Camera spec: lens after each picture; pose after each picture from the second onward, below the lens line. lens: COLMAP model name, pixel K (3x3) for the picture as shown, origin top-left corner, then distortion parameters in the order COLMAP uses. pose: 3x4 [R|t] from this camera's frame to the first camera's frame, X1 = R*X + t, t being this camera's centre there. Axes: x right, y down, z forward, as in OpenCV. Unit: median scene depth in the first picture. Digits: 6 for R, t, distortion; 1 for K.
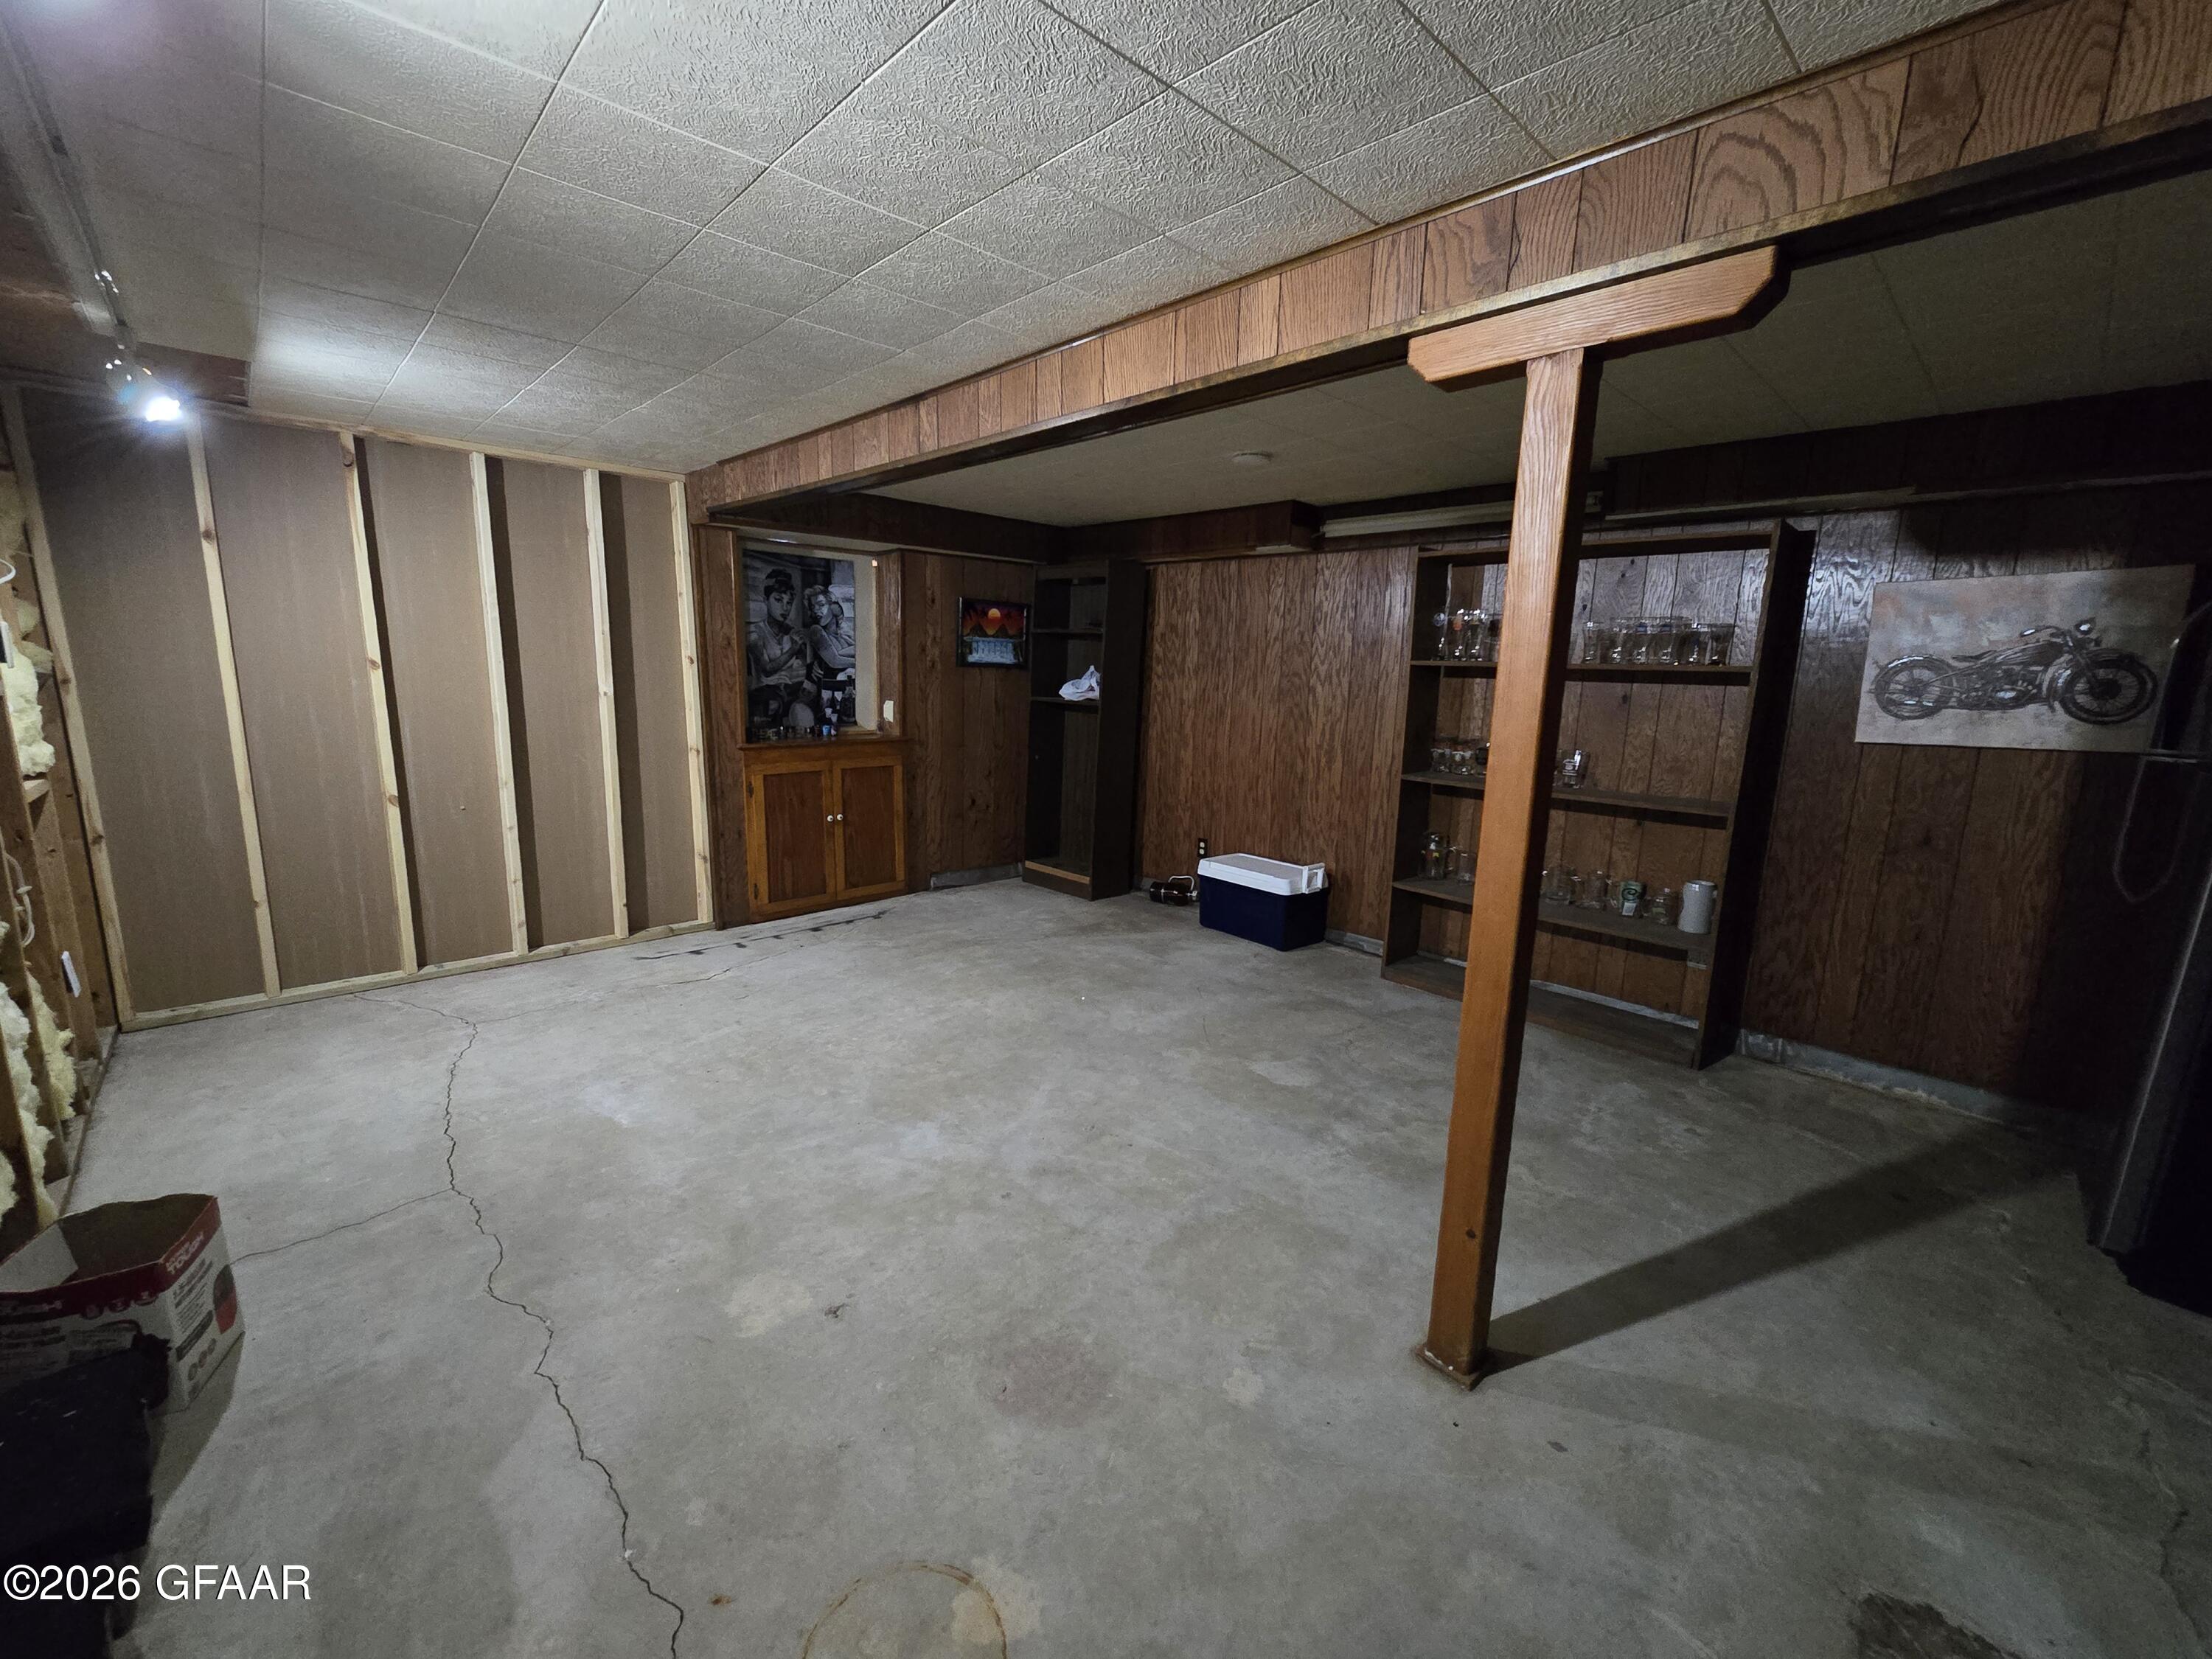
lens RADIAL K [[895.9, 0, 1103.0], [0, 895.9, 830.8], [0, 0, 1]] dist [-0.001491, 0.000297]
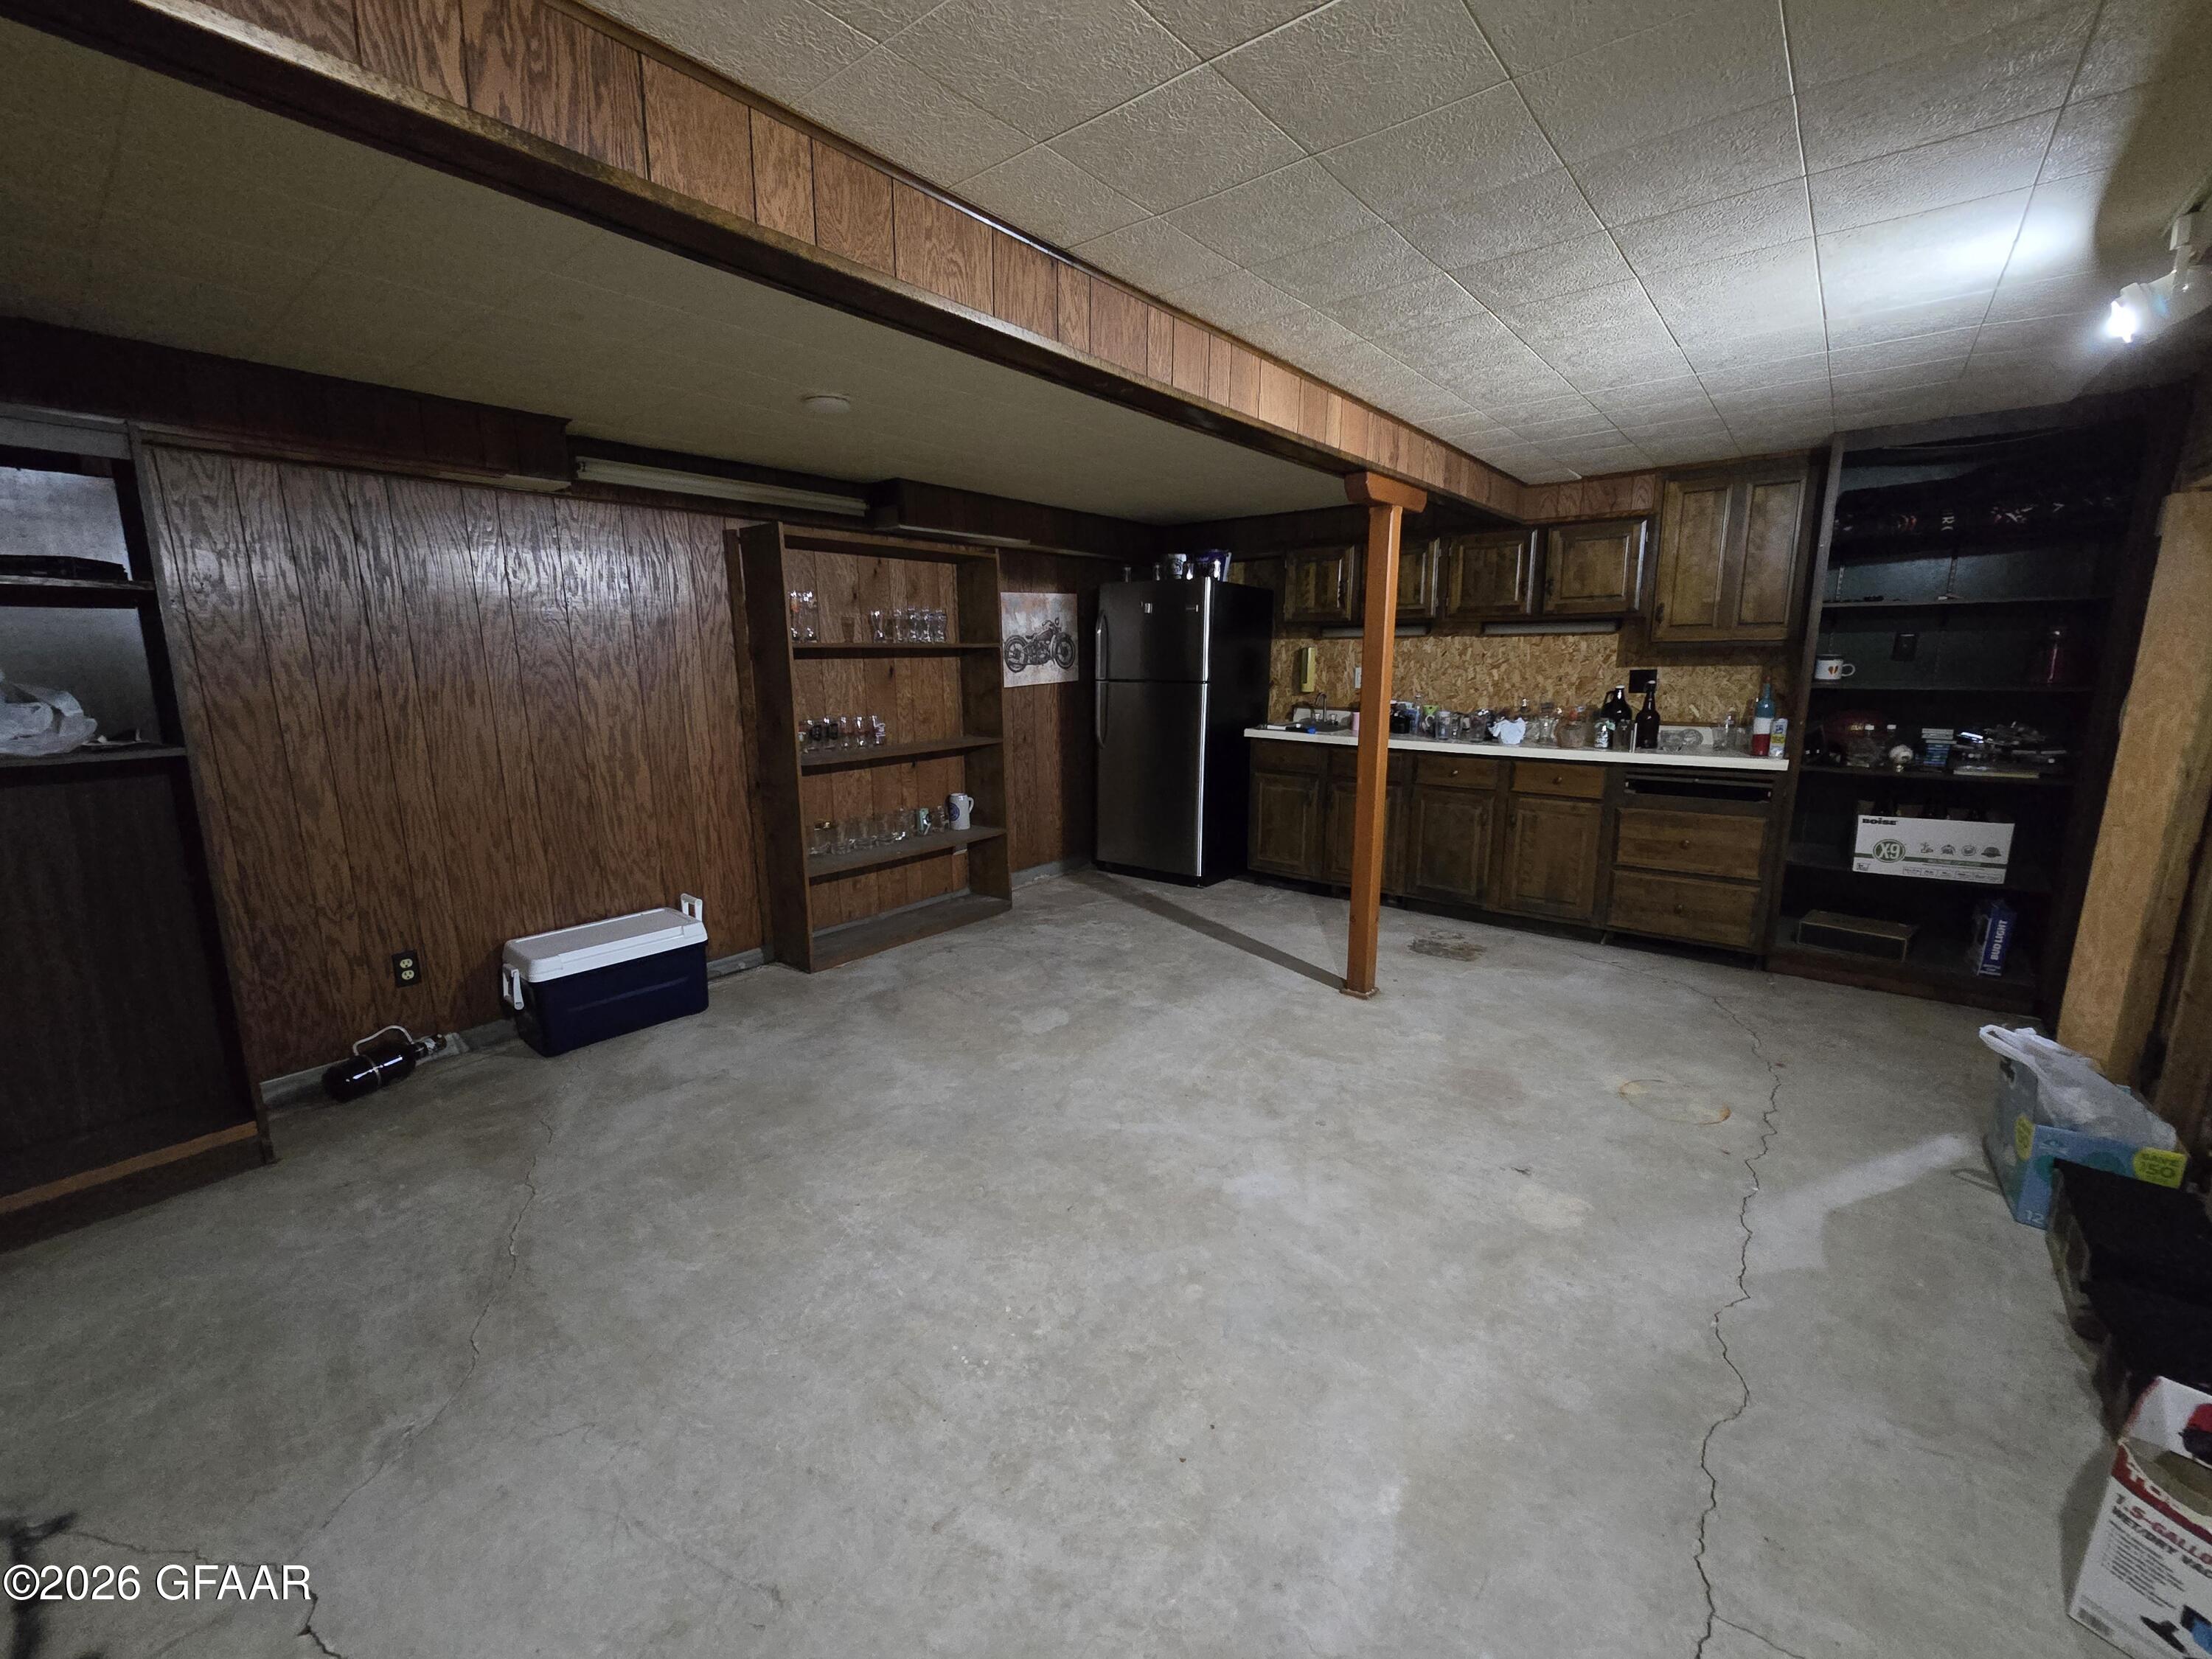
lens RADIAL K [[895.9, 0, 1103.0], [0, 895.9, 830.8], [0, 0, 1]] dist [-0.001491, 0.000297]
pose [[-0.126224, -0.217591, 0.967844, -0.846801], [0.188586, 0.952592, 0.238757, -0.206671], [-0.973911, 0.212658, -0.079205, 0.997874]]
